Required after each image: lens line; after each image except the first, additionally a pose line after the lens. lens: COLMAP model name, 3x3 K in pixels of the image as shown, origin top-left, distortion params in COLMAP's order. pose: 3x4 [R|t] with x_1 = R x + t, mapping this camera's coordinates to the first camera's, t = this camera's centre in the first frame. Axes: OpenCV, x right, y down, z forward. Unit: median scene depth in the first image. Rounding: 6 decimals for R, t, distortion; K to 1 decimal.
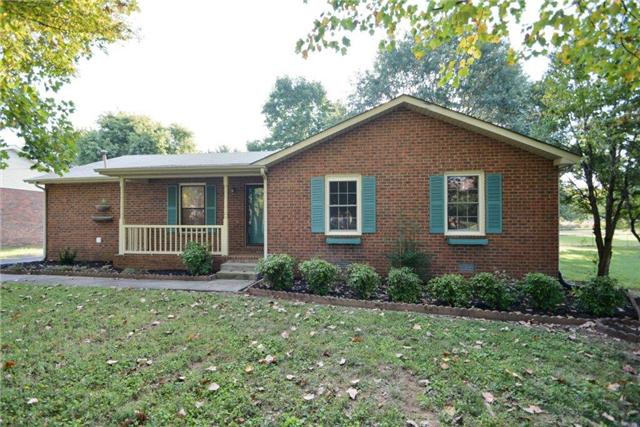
lens RADIAL K [[292.8, 0, 320.0], [0, 292.8, 213.5], [0, 0, 1]] dist [-0.000181, 0.000040]
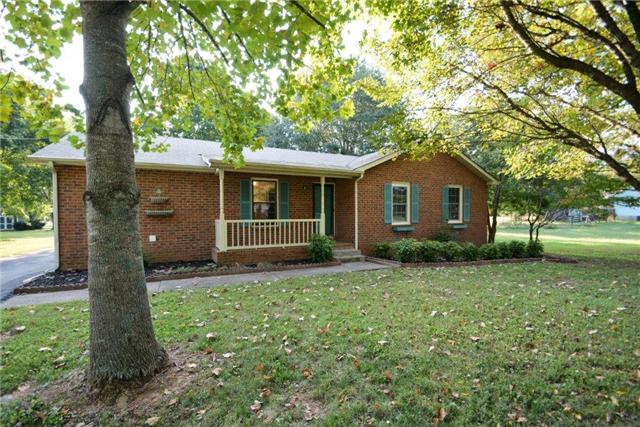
lens RADIAL K [[292.8, 0, 320.0], [0, 292.8, 213.5], [0, 0, 1]] dist [-0.000181, 0.000040]
pose [[0.816751, 0.000508, 0.576990, -0.967619], [-0.011212, 0.999825, 0.014992, 0.001737], [-0.576881, -0.018714, 0.816614, 0.053913]]
